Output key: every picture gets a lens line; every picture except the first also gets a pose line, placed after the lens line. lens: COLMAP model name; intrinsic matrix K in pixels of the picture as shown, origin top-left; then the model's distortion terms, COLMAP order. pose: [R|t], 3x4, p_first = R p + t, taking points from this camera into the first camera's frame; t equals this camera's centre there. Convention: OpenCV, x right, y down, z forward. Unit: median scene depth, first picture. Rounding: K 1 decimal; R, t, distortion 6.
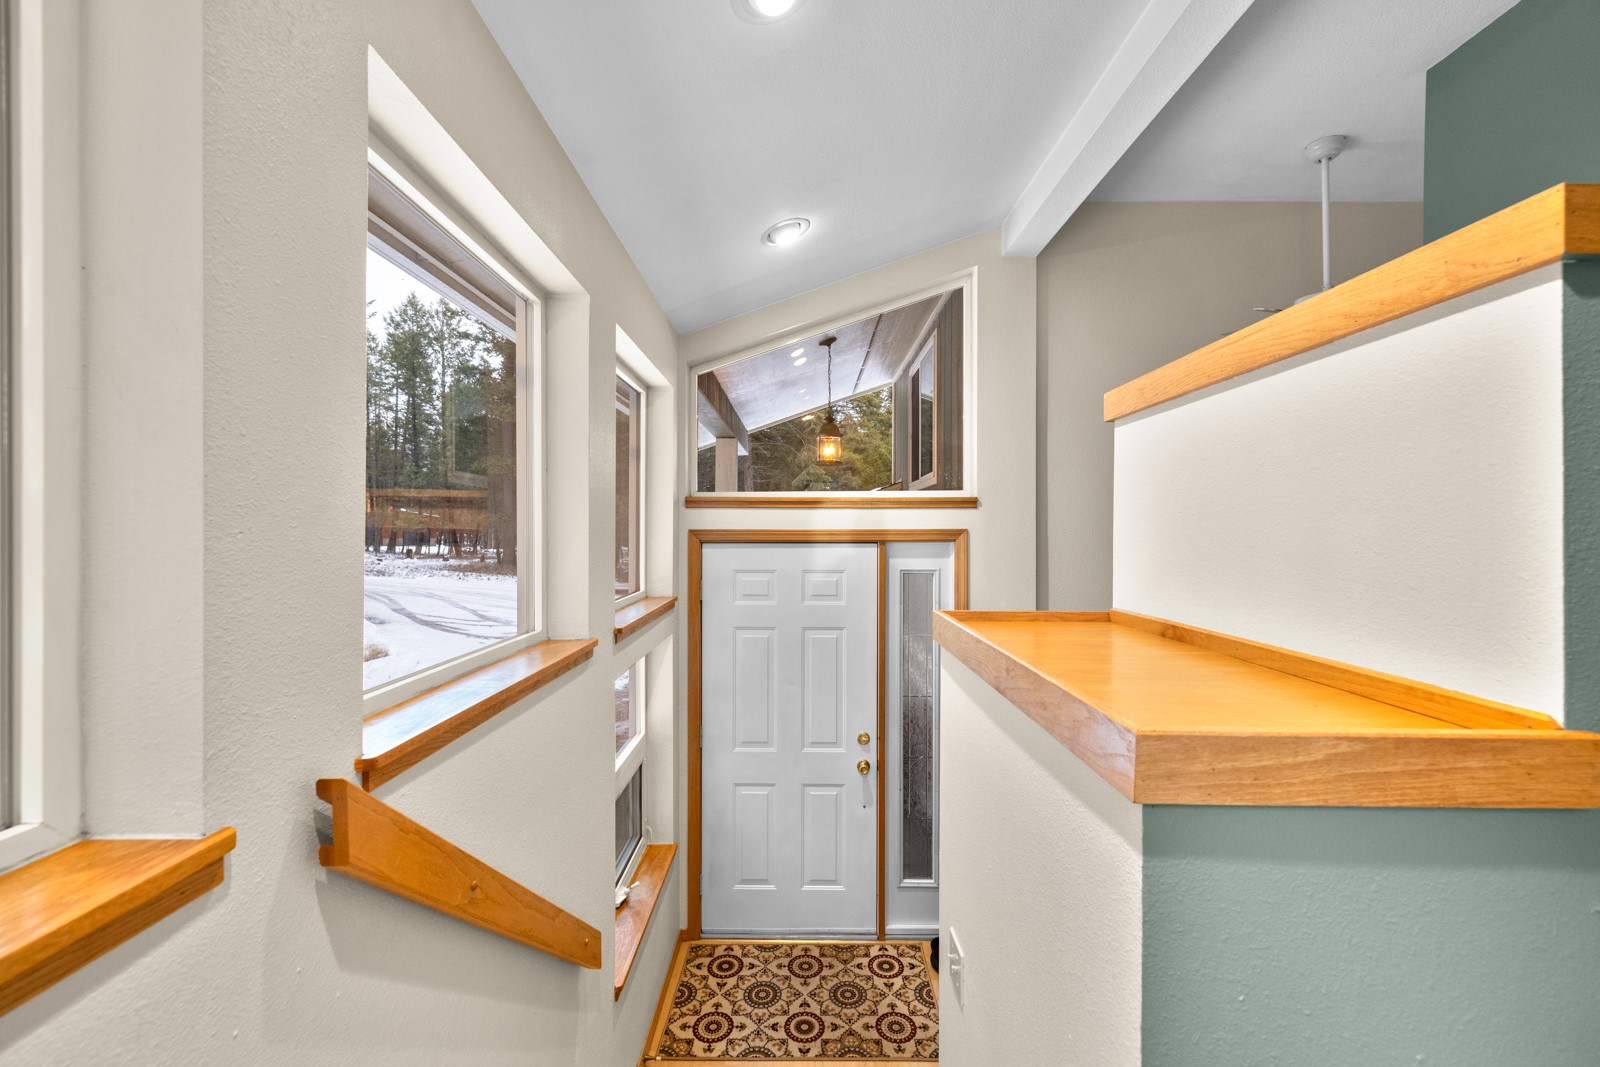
lens RADIAL K [[680.4, 0, 798.5], [0, 680.4, 528.7], [0, 0, 1]] dist [-0.001328, 0.000325]
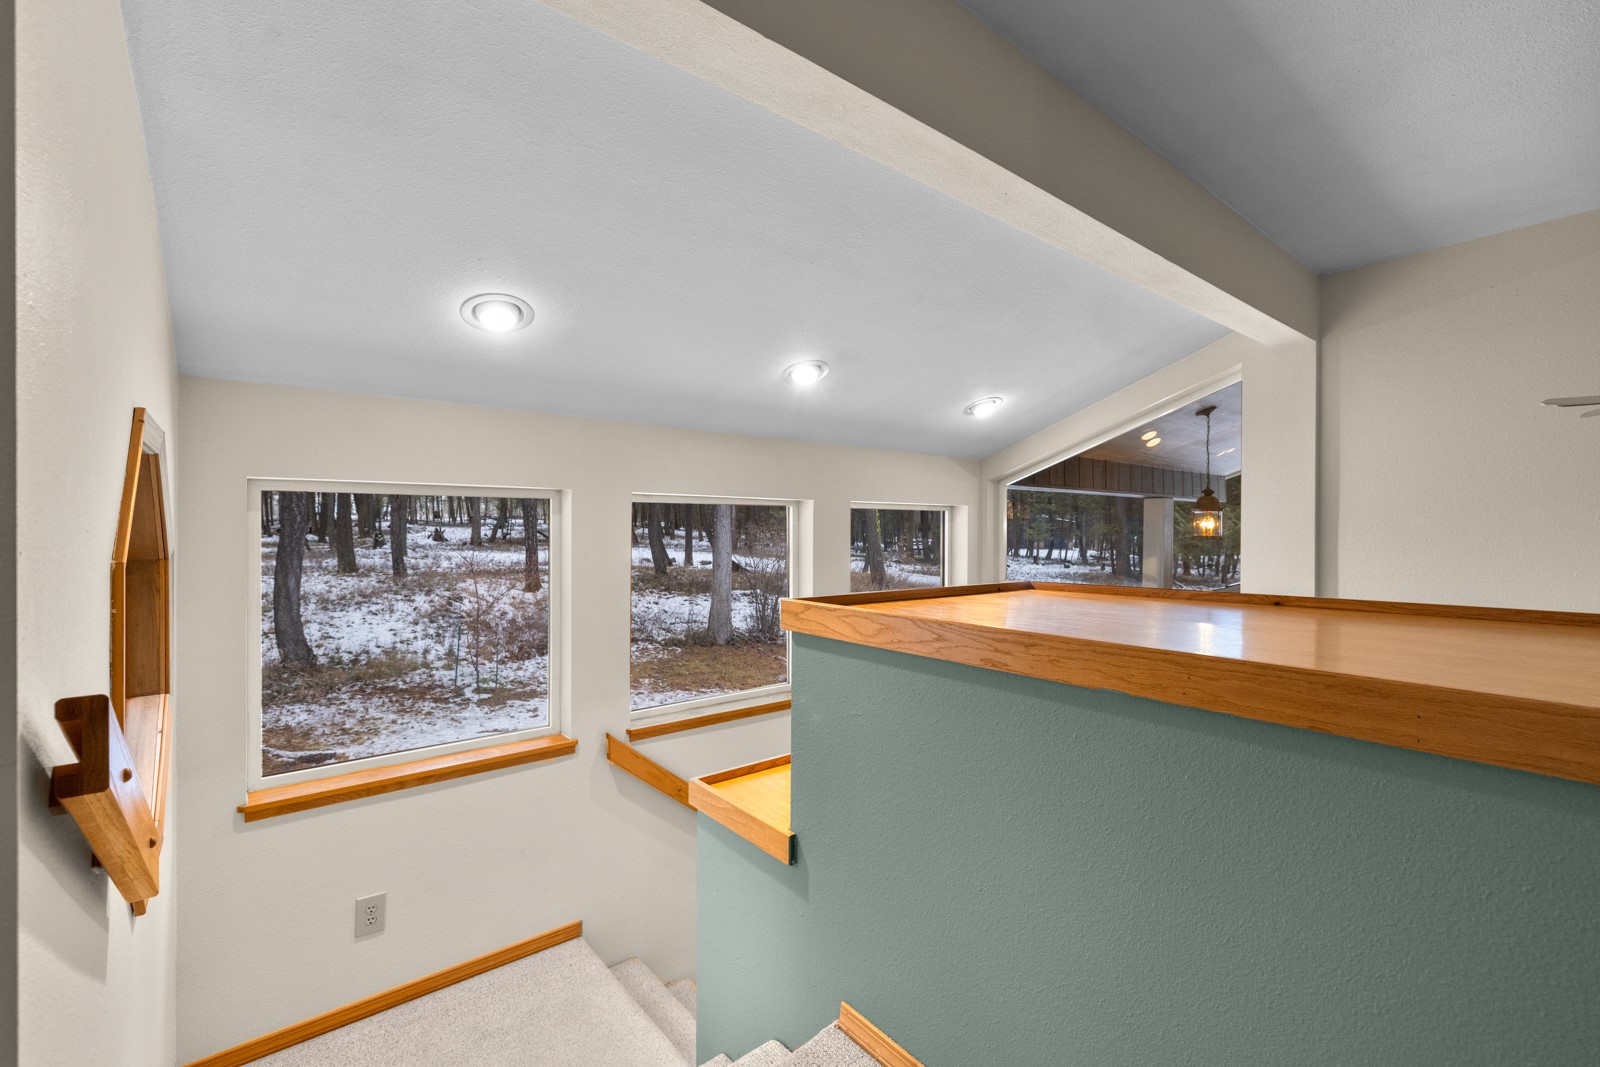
lens RADIAL K [[680.4, 0, 789.6], [0, 680.4, 535.4], [0, 0, 1]] dist [-0.001328, 0.000325]
pose [[0.629969, 0.002783, -0.776615, 0.452314], [0.000950, 0.999990, 0.004354, -0.111452], [0.776620, -0.003481, 0.629960, -0.071387]]
